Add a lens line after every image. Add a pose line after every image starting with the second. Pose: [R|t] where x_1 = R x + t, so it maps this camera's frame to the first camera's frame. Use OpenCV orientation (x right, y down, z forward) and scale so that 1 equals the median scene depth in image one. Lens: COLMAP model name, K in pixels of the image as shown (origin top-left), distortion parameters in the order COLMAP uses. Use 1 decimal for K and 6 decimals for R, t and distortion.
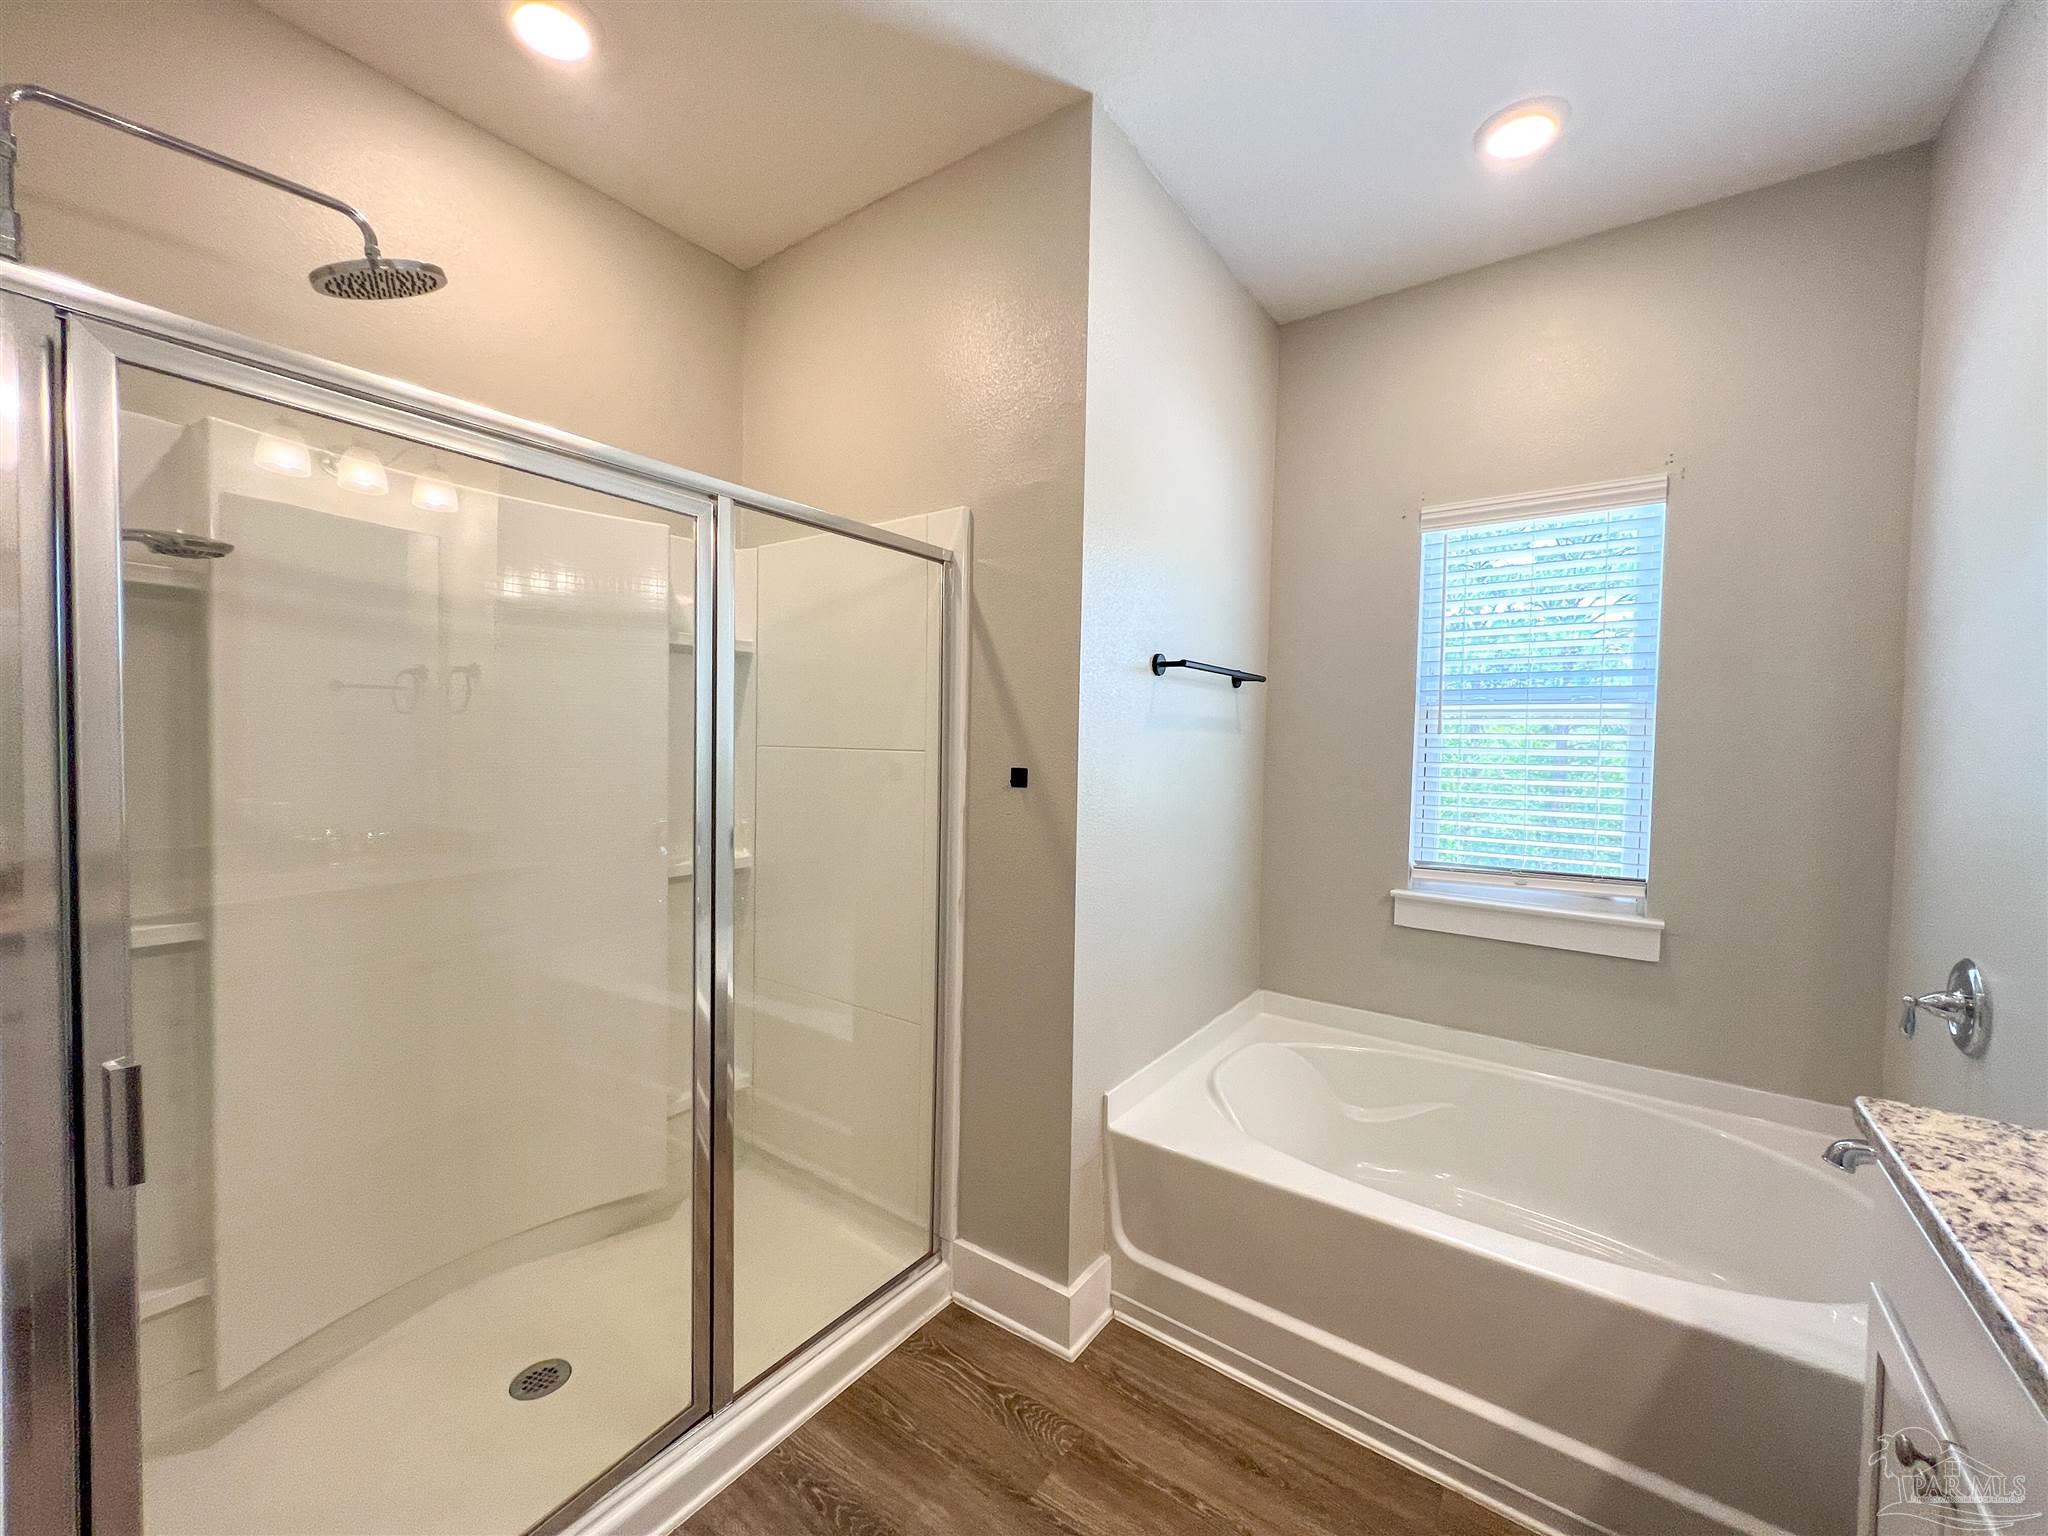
lens RADIAL K [[812.1, 0, 1026.4], [0, 812.1, 765.0], [0, 0, 1]] dist [-0.004826, 0.000256]
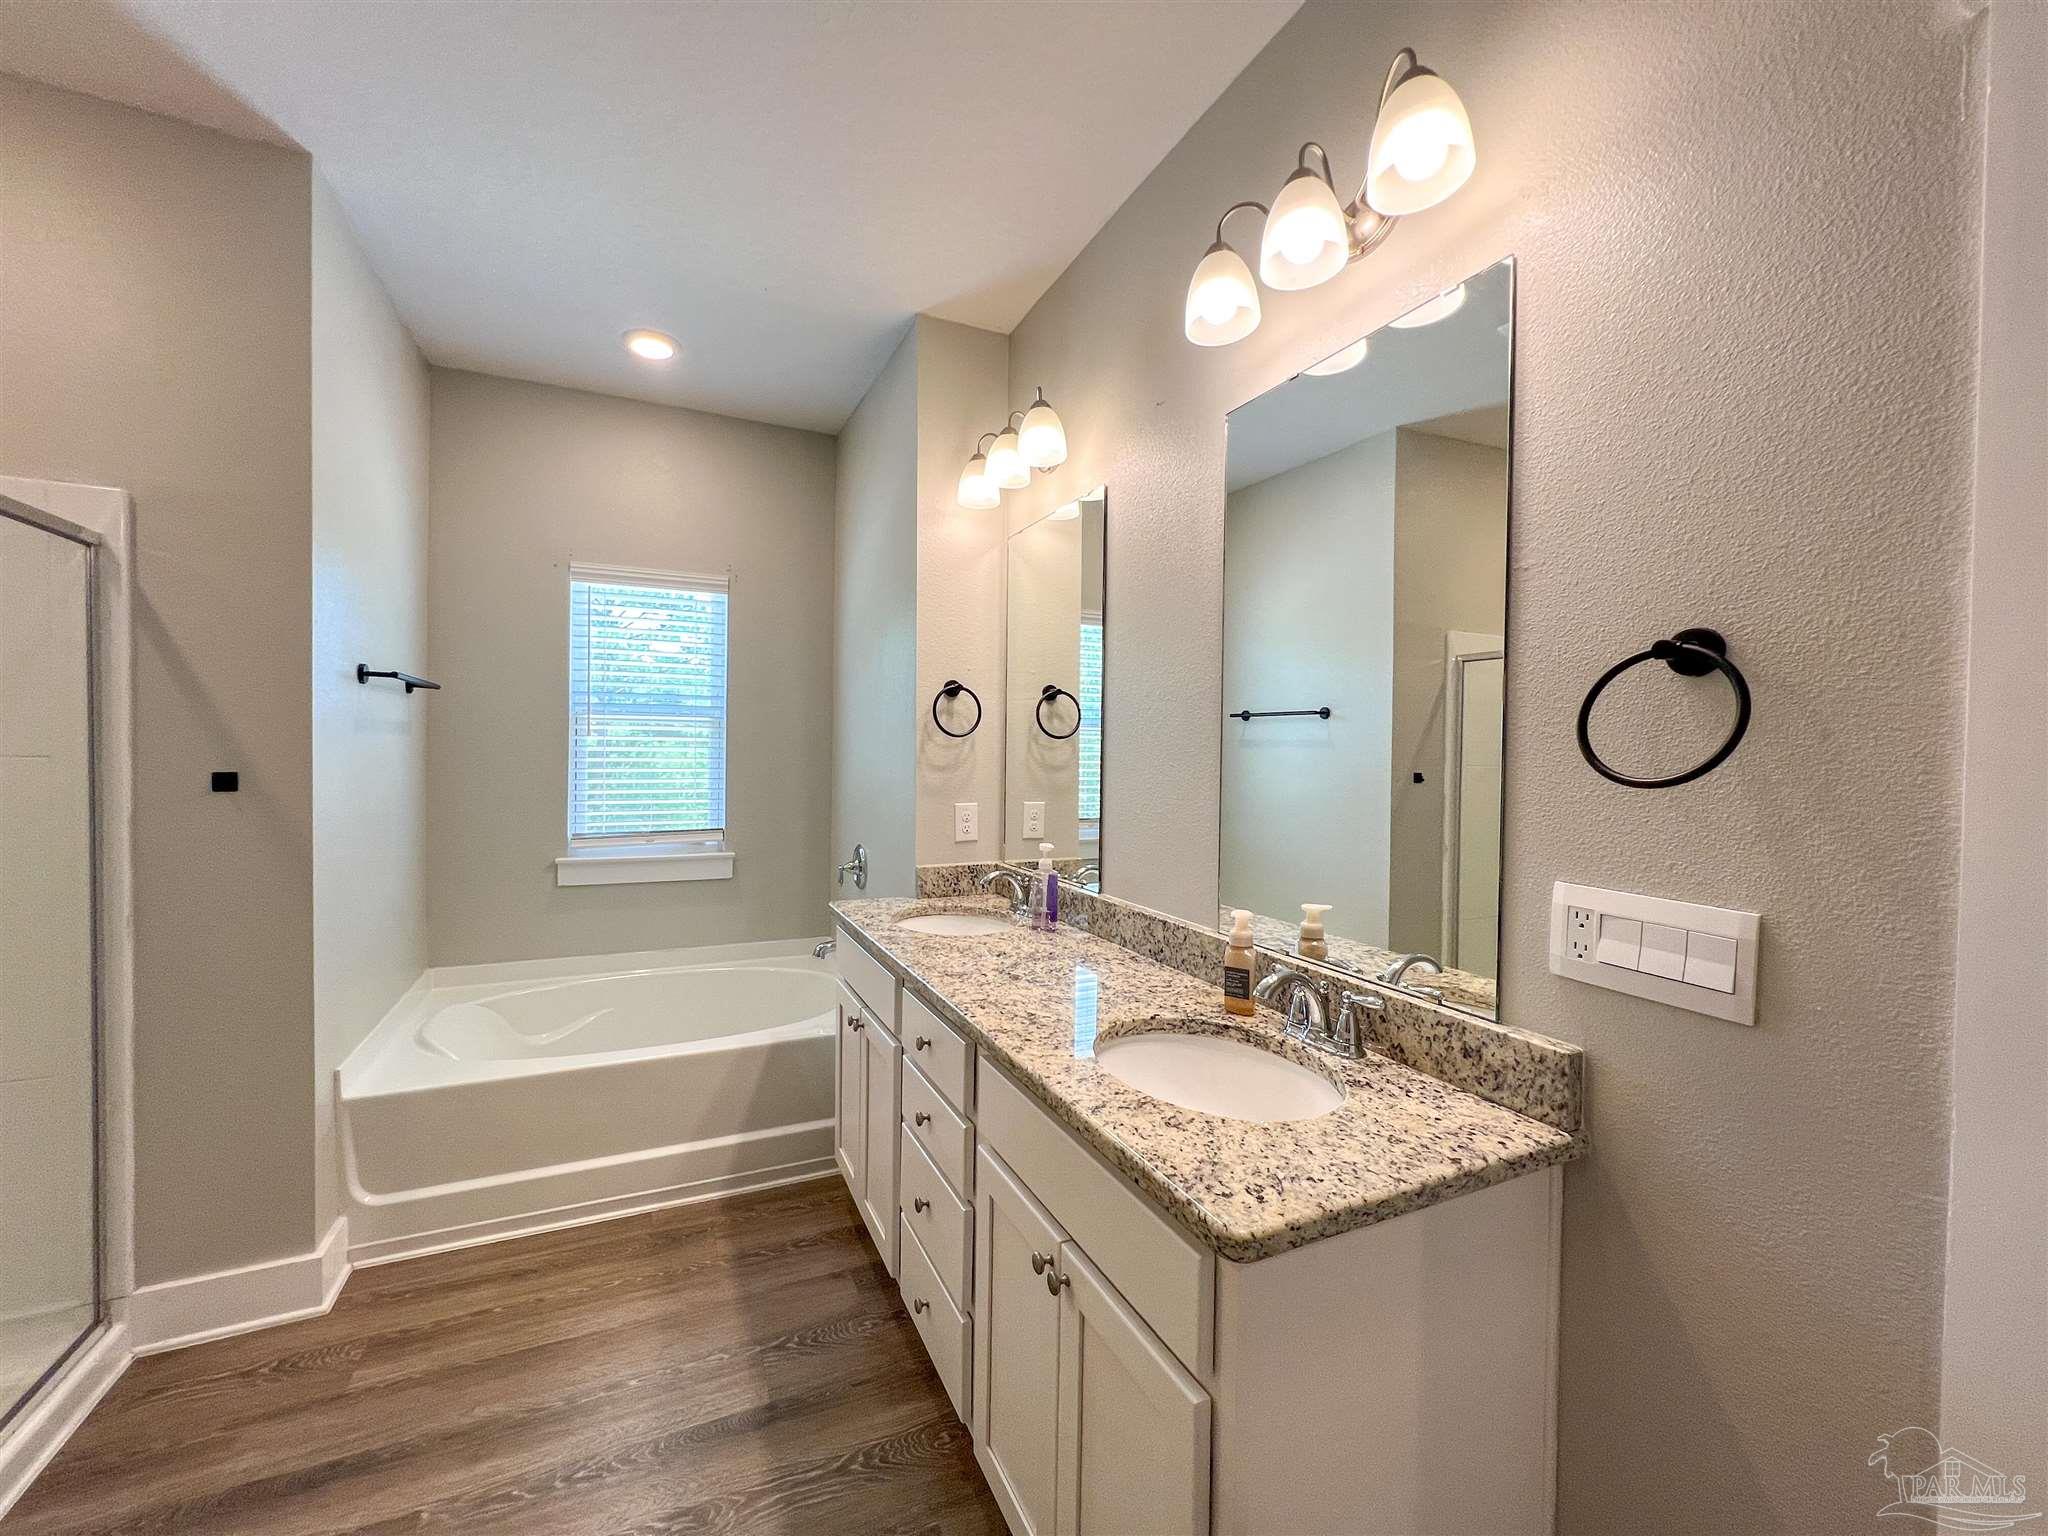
lens RADIAL K [[812.1, 0, 1026.4], [0, 812.1, 765.0], [0, 0, 1]] dist [-0.004826, 0.000256]
pose [[0.476068, -0.028565, 0.878944, -0.394023], [0.020772, 0.999559, 0.021235, -0.005298], [-0.879163, 0.008148, 0.476452, -0.323957]]
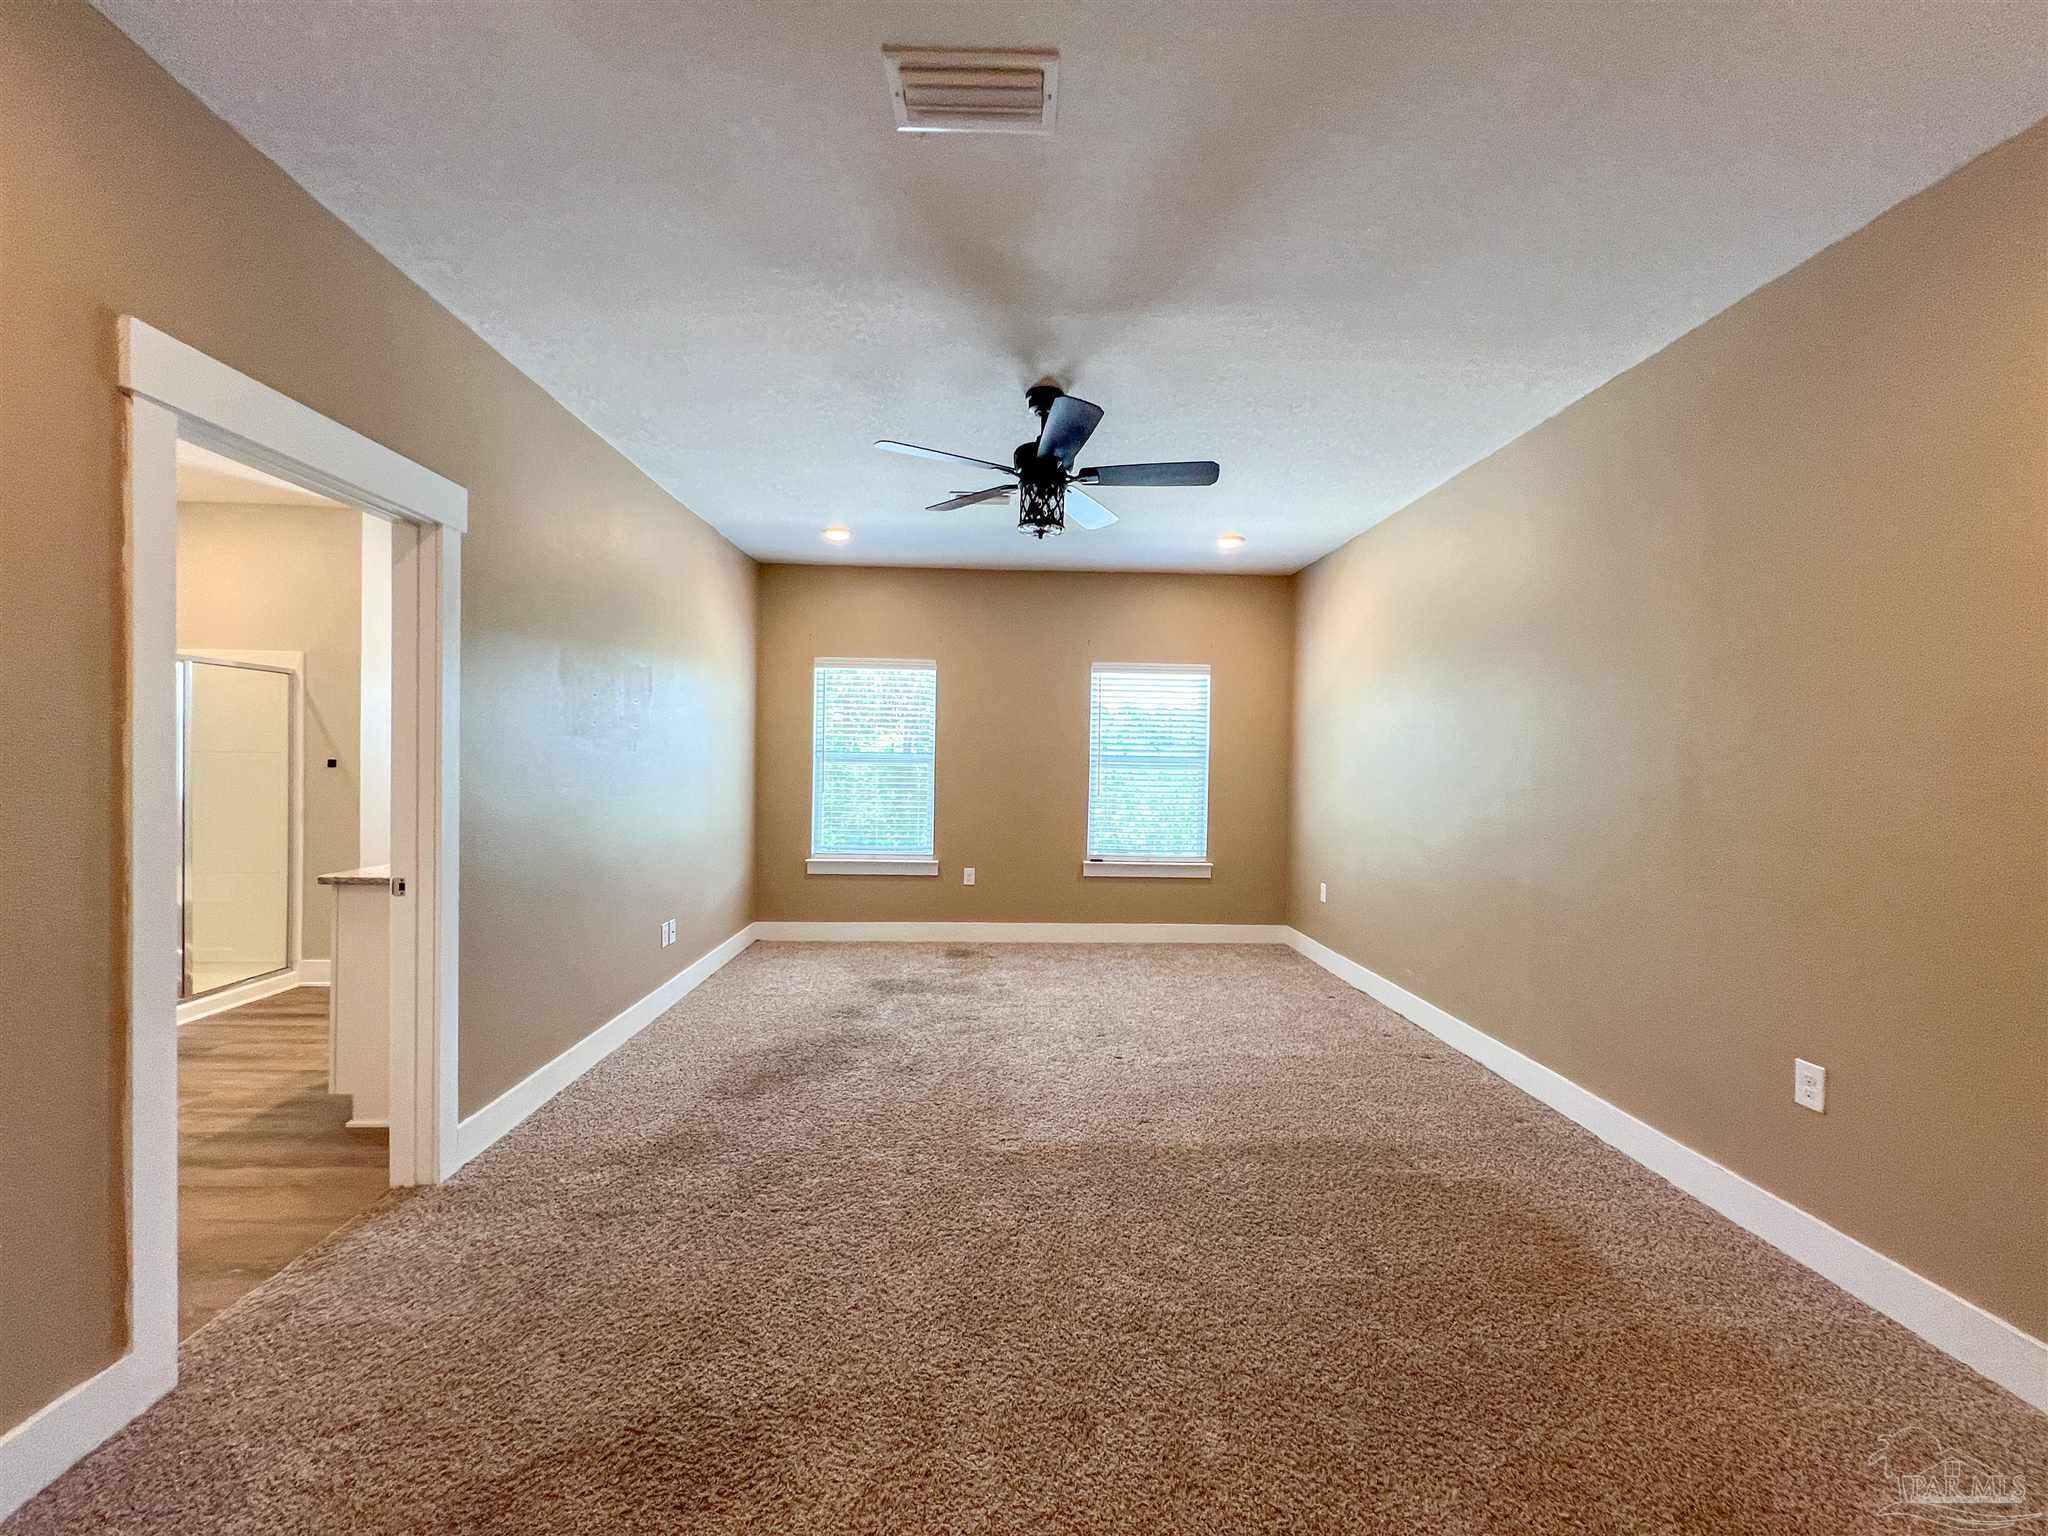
lens RADIAL K [[837.2, 0, 1021.7], [0, 837.2, 764.8], [0, 0, 1]] dist [-0.000714, -0.000146]
pose [[0.780557, -0.013097, 0.624947, 0.036706], [0.021849, 0.999741, -0.006337, 0.078783], [-0.624702, 0.018600, 0.780642, -2.241114]]
